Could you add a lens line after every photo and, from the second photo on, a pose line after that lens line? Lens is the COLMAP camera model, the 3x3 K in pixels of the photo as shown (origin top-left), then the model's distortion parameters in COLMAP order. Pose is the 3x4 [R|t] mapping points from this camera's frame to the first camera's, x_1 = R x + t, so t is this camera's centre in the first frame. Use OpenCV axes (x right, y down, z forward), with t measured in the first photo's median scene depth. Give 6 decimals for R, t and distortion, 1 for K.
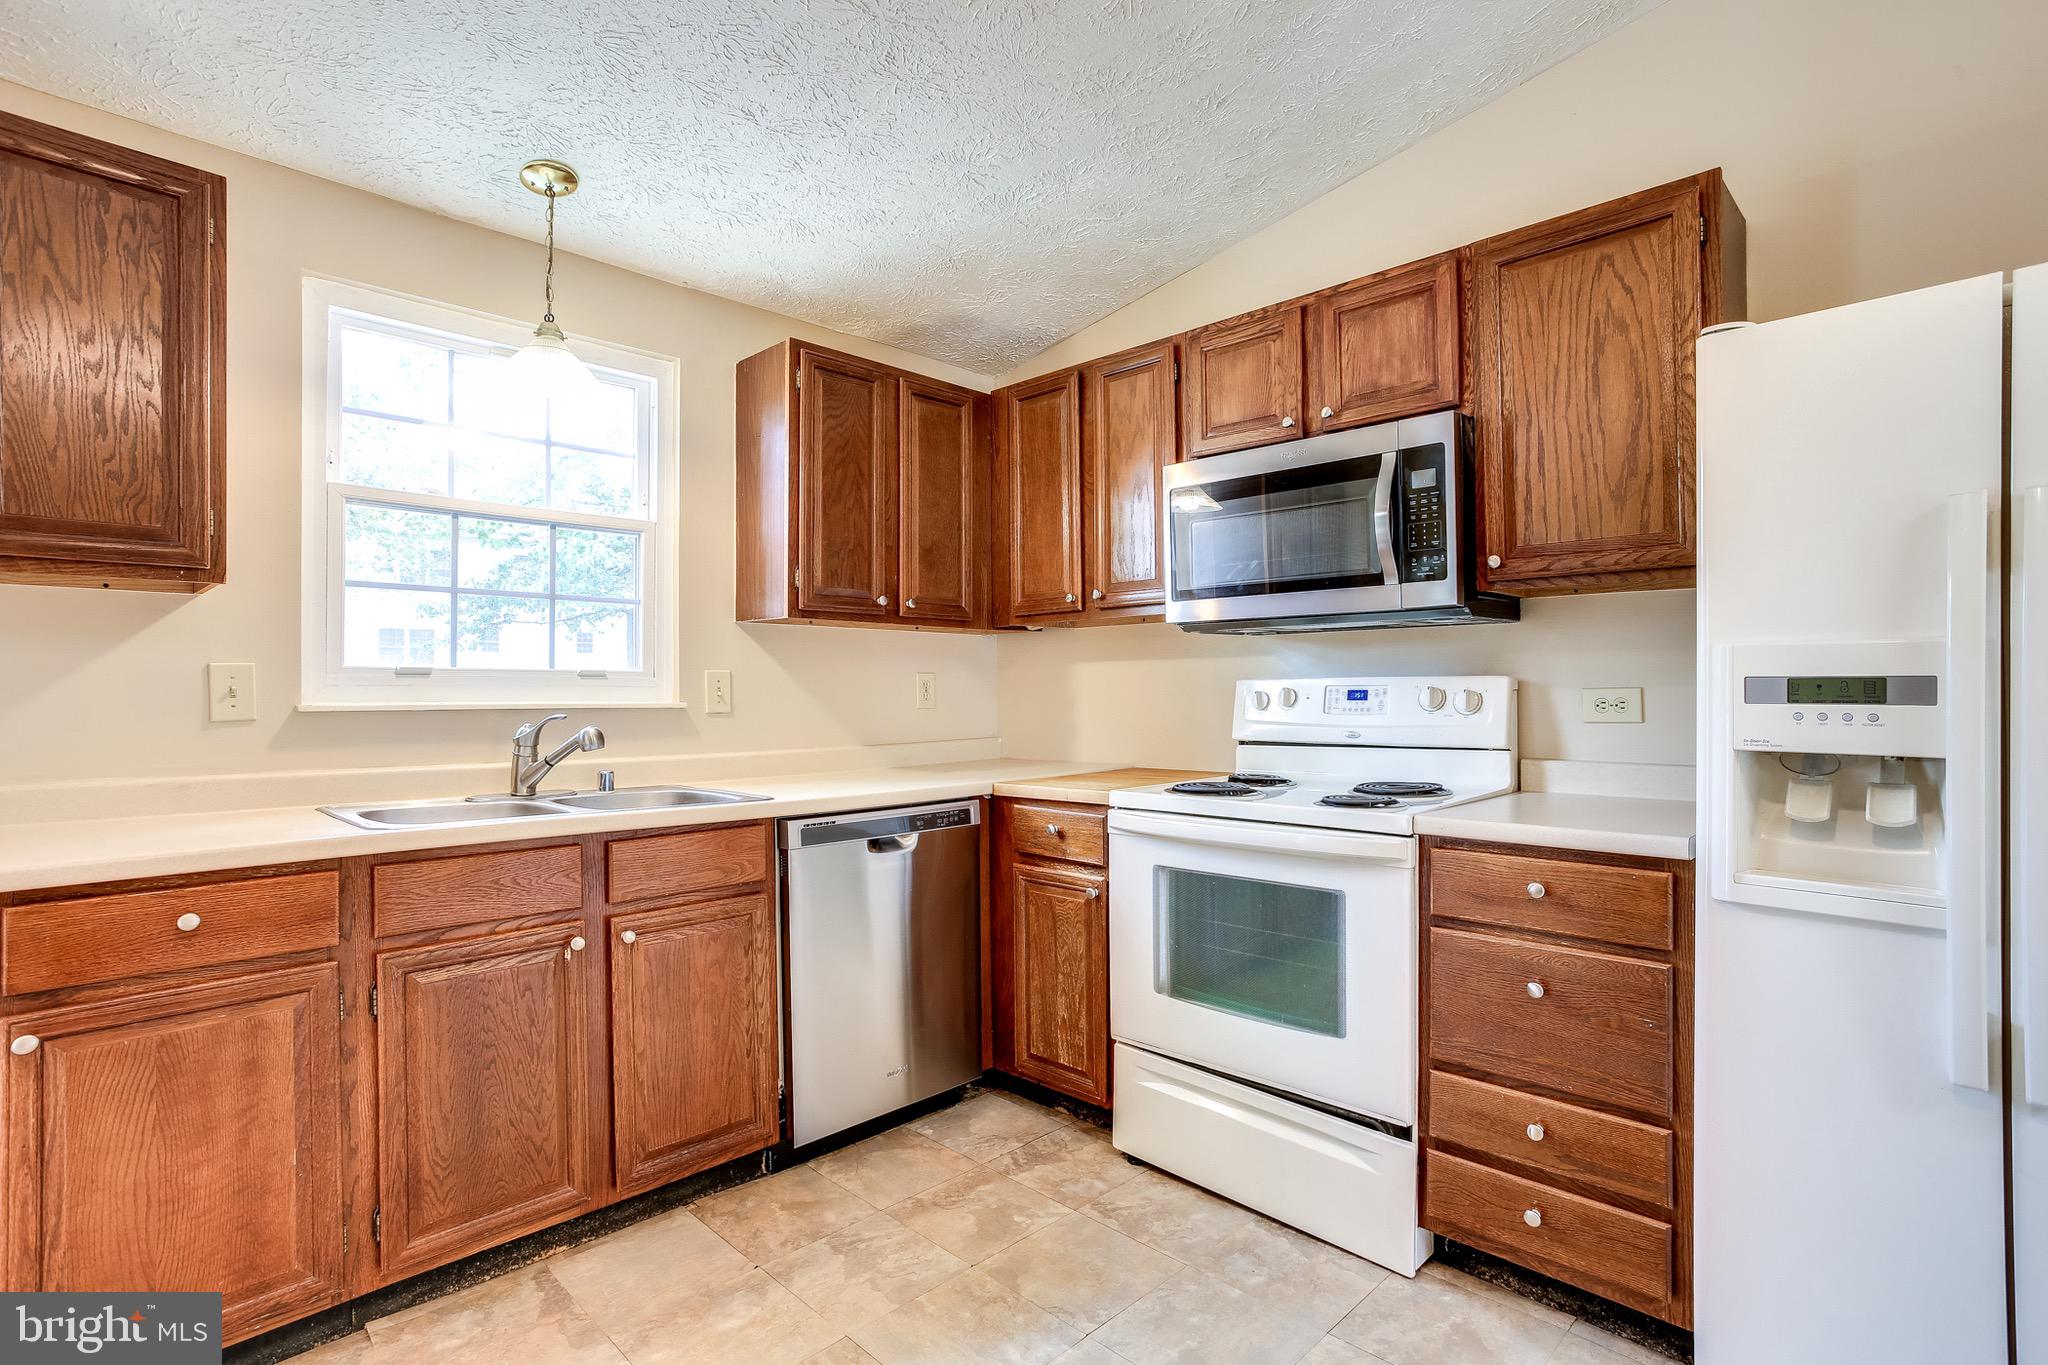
lens RADIAL K [[985.6, 0, 1024.0], [0, 985.6, 682.5], [0, 0, 1]] dist [-0.043836, 0.025979]
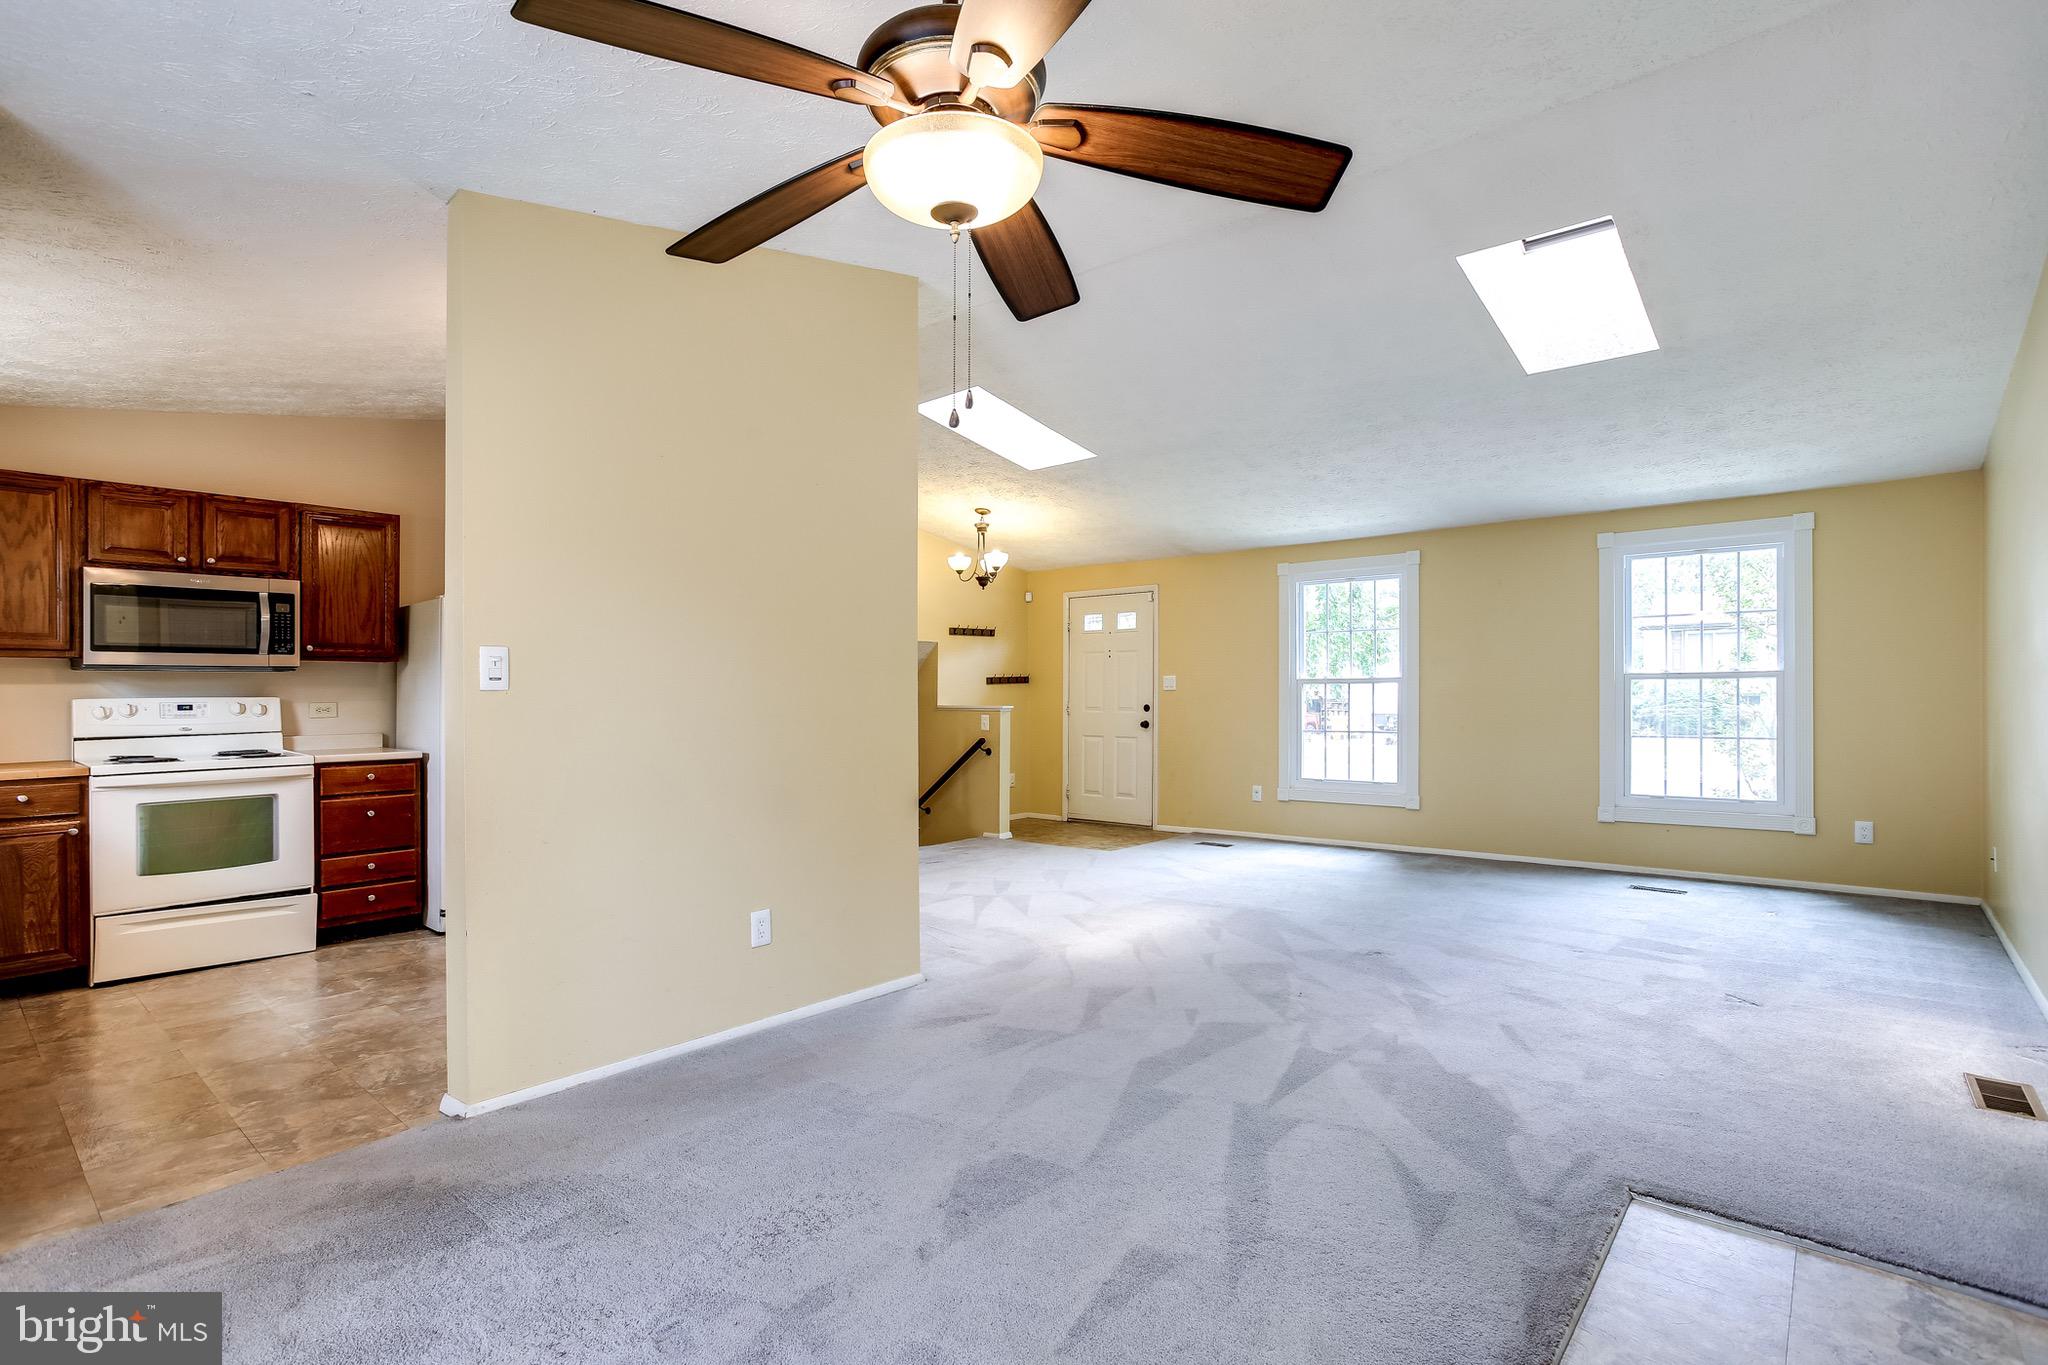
lens RADIAL K [[1008.0, 0, 1032.5], [0, 1008.0, 688.8], [0, 0, 1]] dist [-0.042093, 0.027990]
pose [[-0.077035, 0.009398, 0.996984, -1.850640], [0.000440, 0.999956, -0.009392, -0.004198], [-0.997028, -0.000285, -0.077036, -0.487501]]
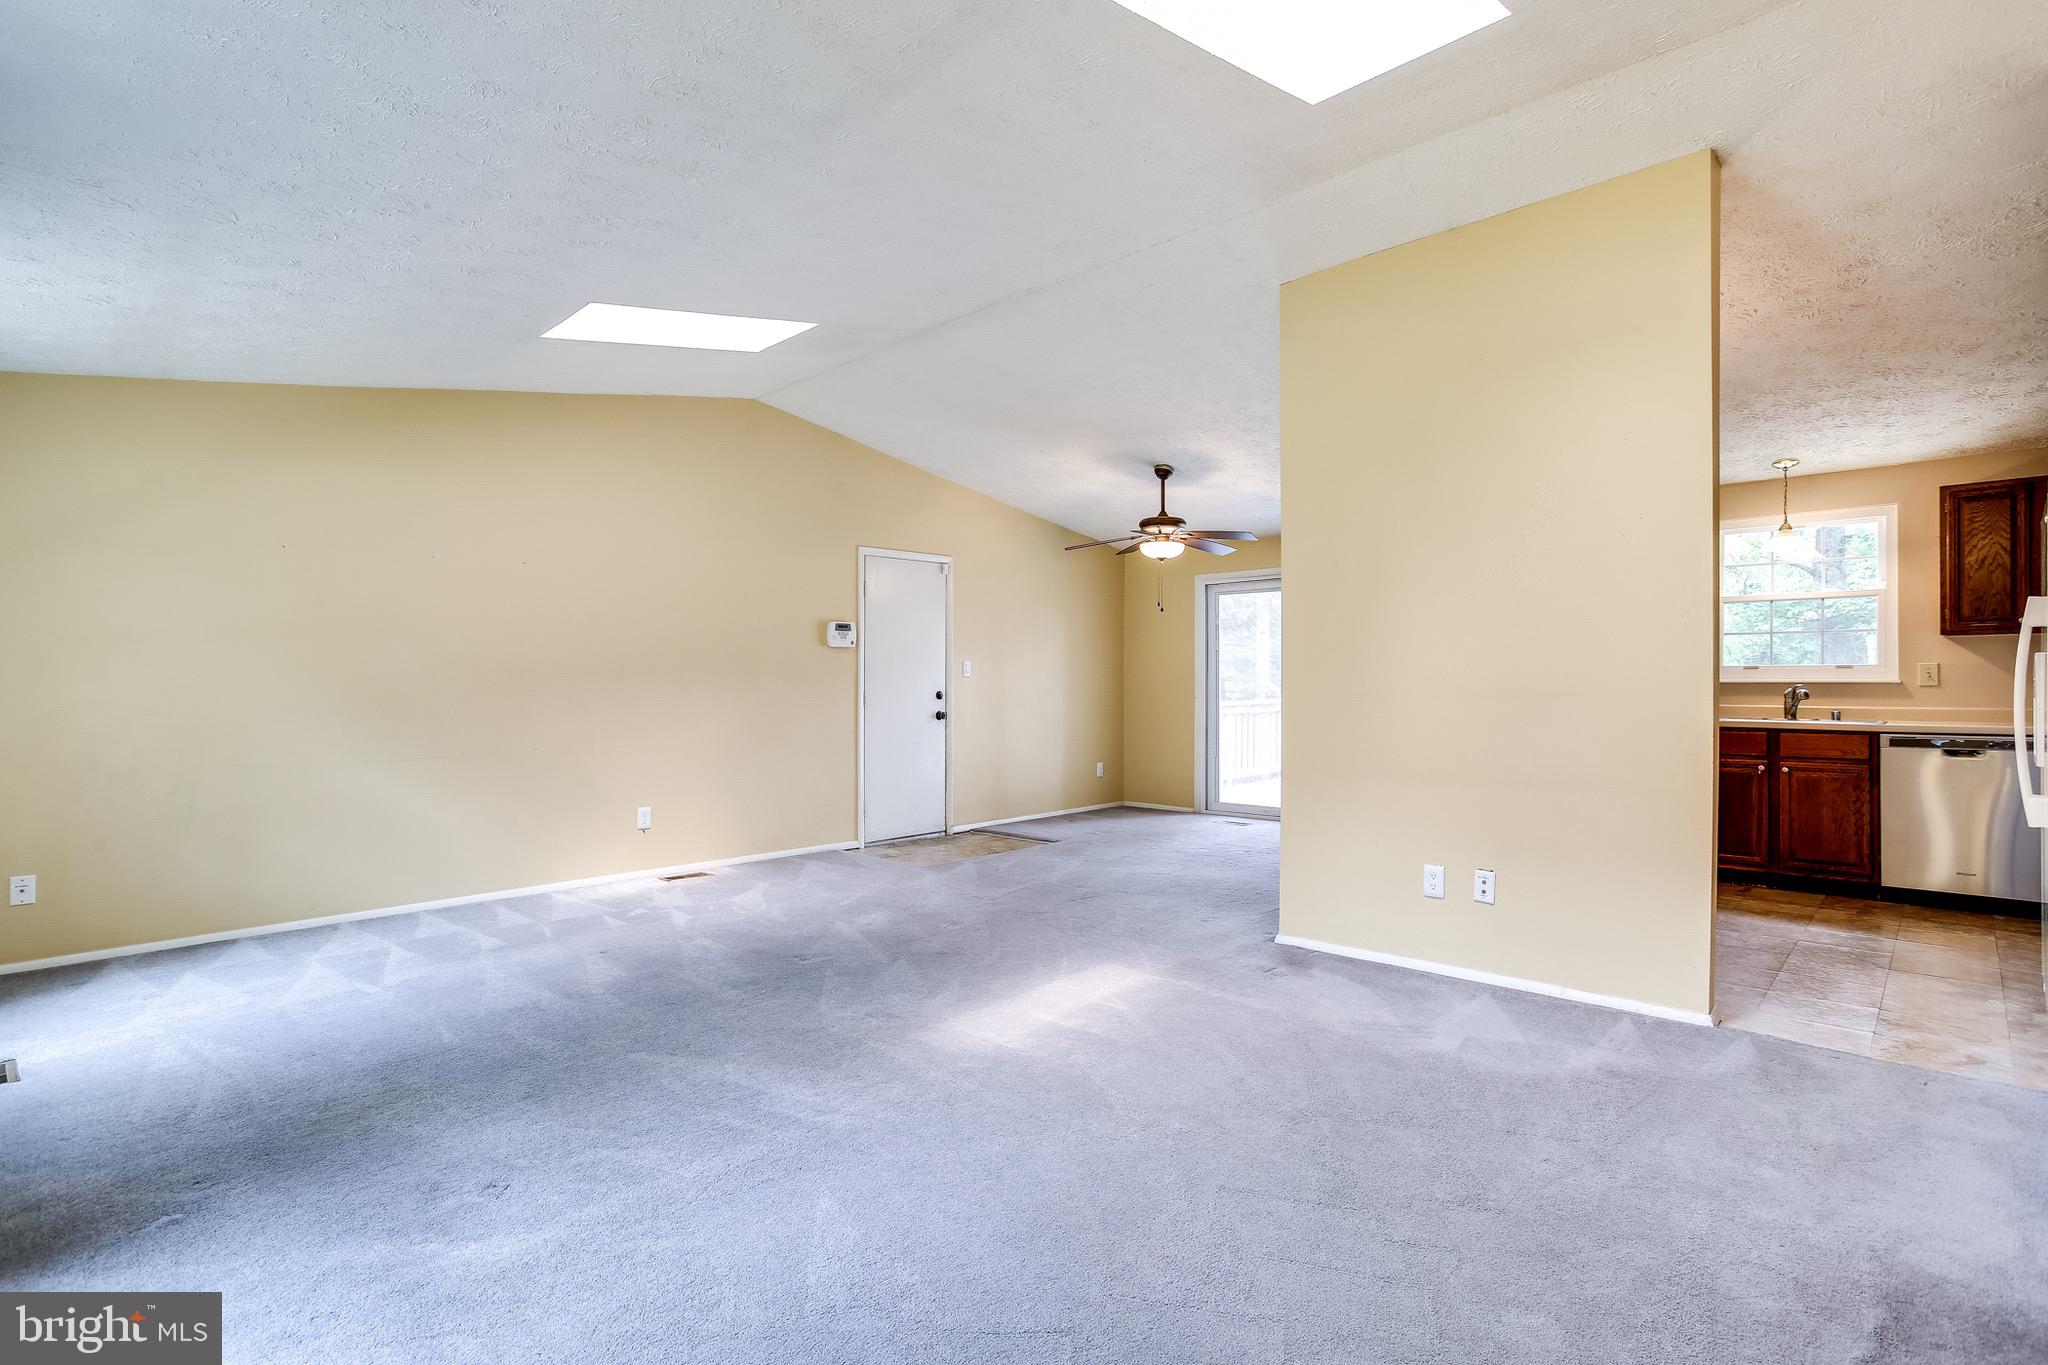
lens RADIAL K [[987.4, 0, 996.4], [0, 987.4, 676.6], [0, 0, 1]] dist [-0.052328, 0.023870]
pose [[-0.008221, -0.006102, -0.999948, 1.970856], [0.015501, 0.999860, -0.006229, -0.002696], [0.999846, -0.015552, -0.008125, -0.971607]]
